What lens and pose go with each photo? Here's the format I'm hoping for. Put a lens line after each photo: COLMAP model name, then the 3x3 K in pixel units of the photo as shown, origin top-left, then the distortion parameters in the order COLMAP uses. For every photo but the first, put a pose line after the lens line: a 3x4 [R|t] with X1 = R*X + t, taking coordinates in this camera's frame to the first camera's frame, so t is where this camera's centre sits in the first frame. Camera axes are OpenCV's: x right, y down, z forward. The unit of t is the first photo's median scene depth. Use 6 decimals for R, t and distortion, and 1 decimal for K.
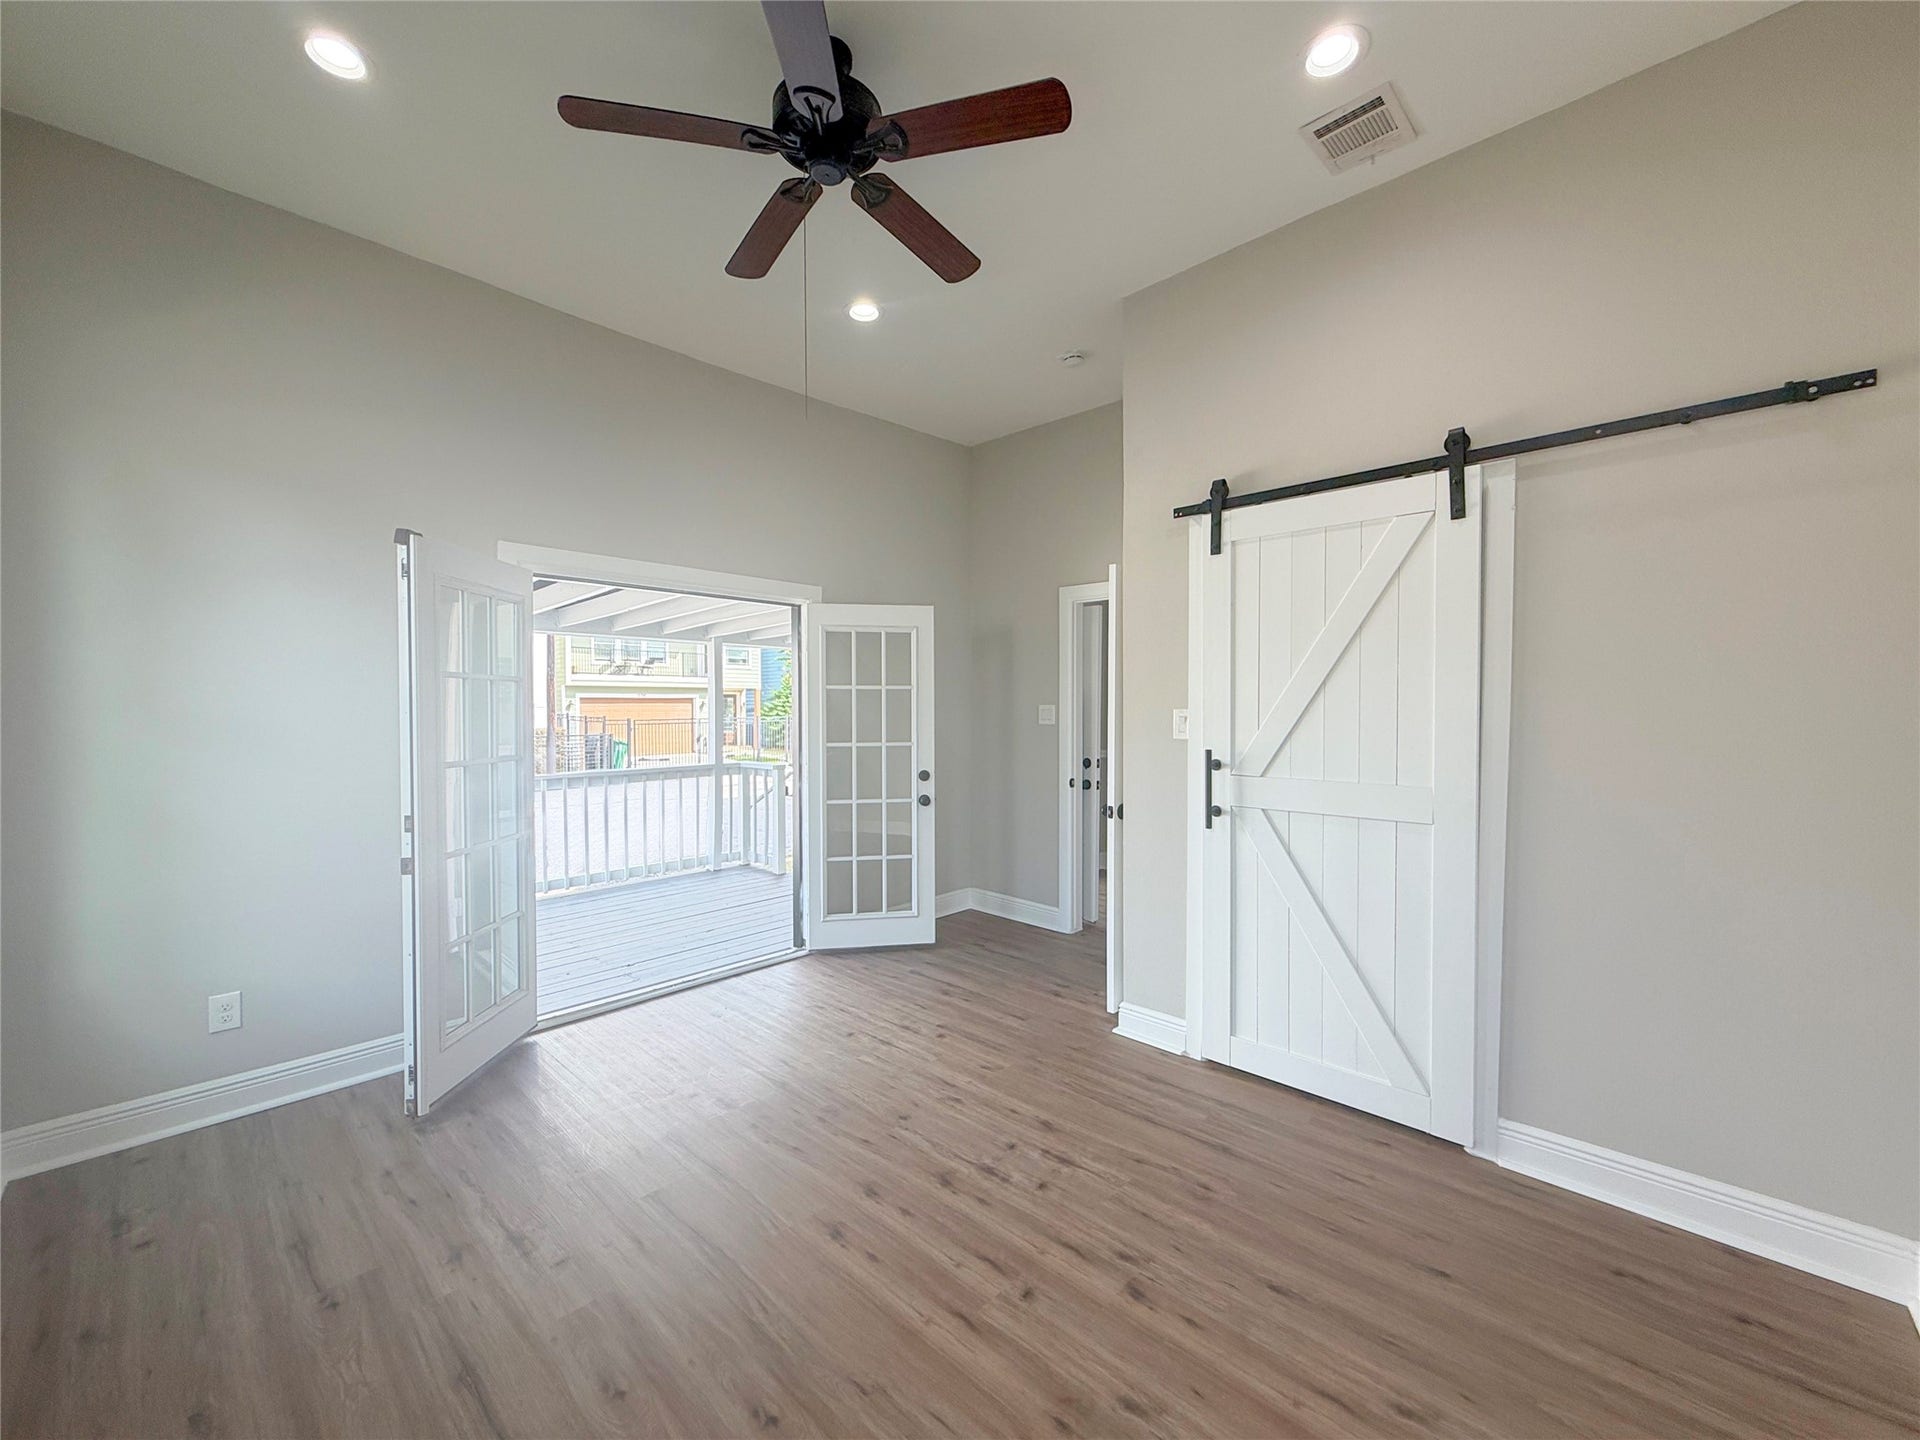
lens RADIAL K [[773.2, 0, 950.2], [0, 773.2, 728.3], [0, 0, 1]] dist [0.000125, -0.000883]
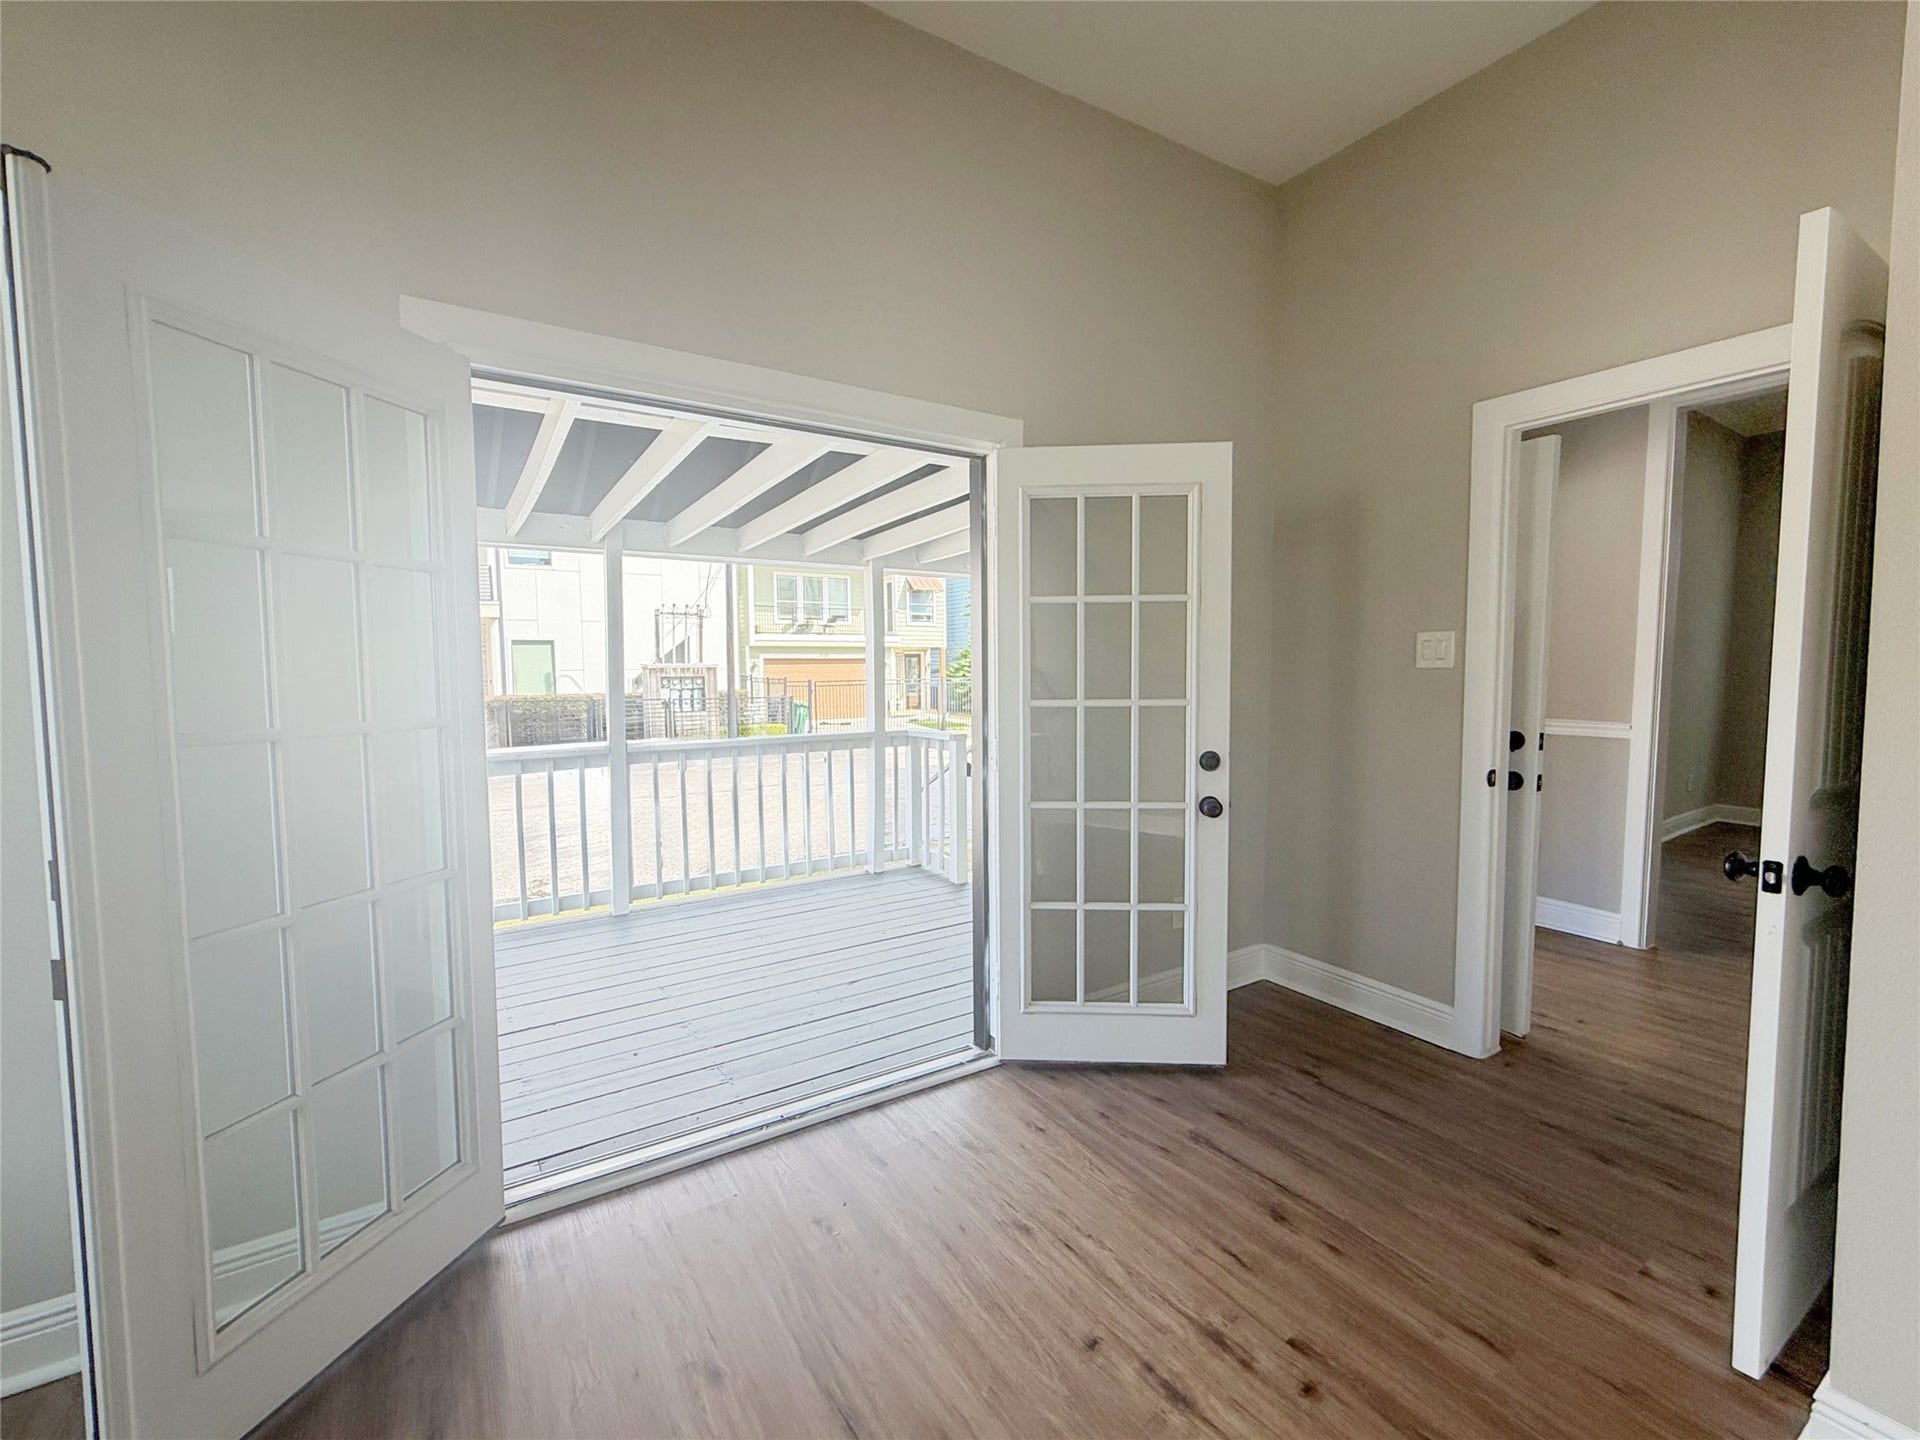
lens RADIAL K [[818.1, 0, 947.9], [0, 818.1, 717.2], [0, 0, 1]] dist [-0.000050, -0.000055]
pose [[0.970960, 0.006555, -0.239153, -0.074854], [0.000840, 0.999525, 0.030810, 0.012676], [0.239241, -0.030117, 0.970493, 0.400091]]
